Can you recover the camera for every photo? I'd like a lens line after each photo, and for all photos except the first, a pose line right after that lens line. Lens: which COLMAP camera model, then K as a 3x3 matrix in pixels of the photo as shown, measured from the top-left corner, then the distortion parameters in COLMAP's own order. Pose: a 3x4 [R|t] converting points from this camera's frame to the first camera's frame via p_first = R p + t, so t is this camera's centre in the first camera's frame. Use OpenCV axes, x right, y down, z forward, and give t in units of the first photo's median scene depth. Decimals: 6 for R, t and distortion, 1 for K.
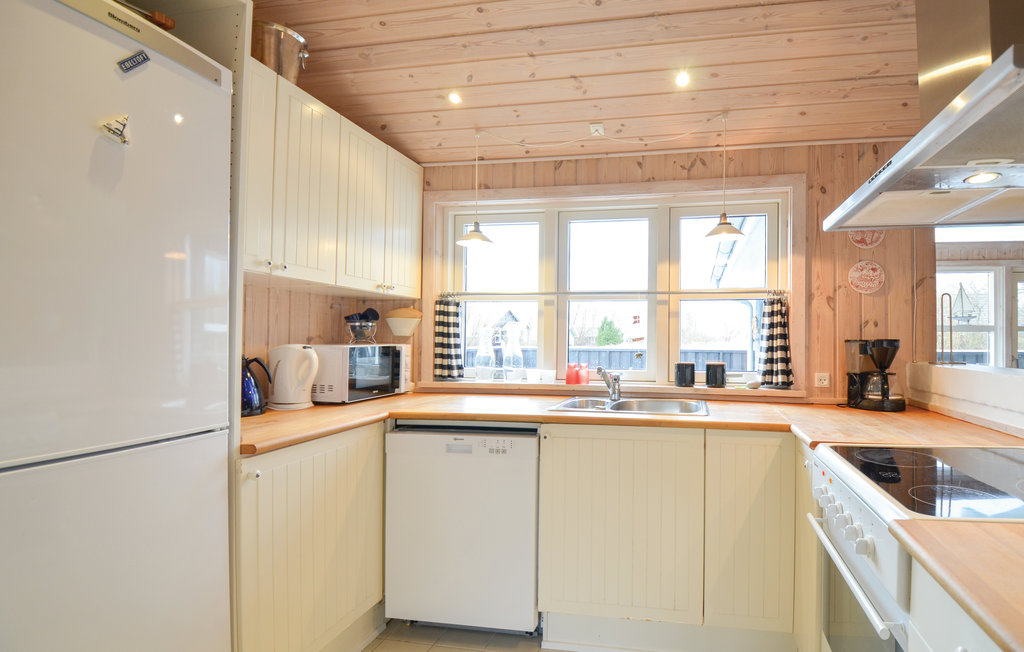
lens RADIAL K [[451.9, 0, 524.2], [0, 451.9, 326.9], [0, 0, 1]] dist [0.049133, -0.048543]
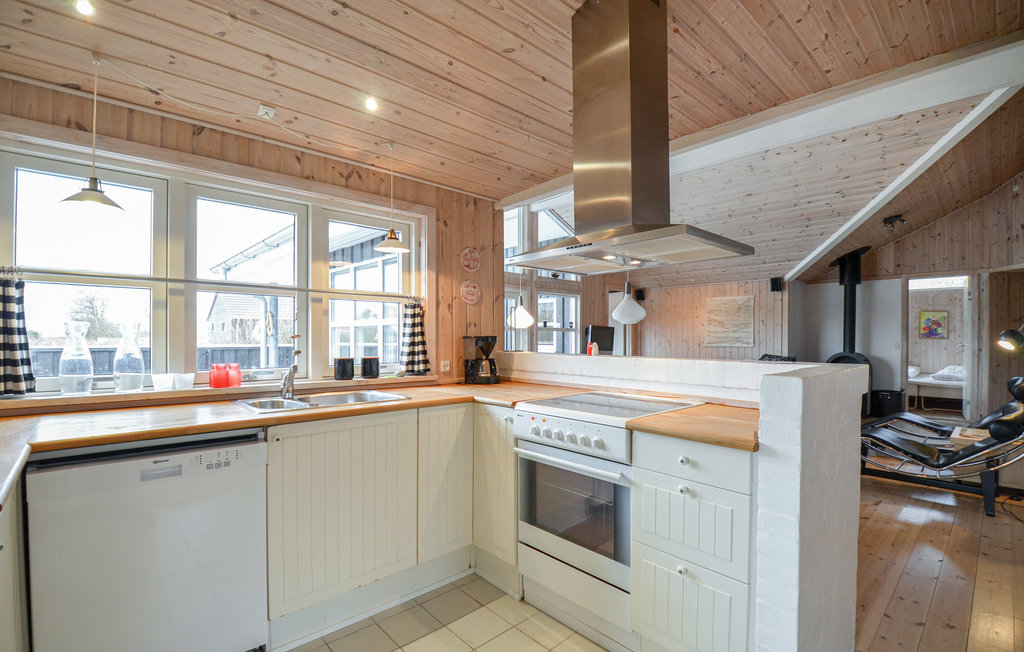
lens RADIAL K [[456.3, 0, 511.3], [0, 456.3, 343.0], [0, 0, 1]] dist [-0.049893, -0.000059]
pose [[0.613949, -0.012928, 0.789240, -0.270440], [-0.021112, 0.999239, 0.032791, -0.000088], [-0.789063, -0.036795, 0.613209, 0.029595]]
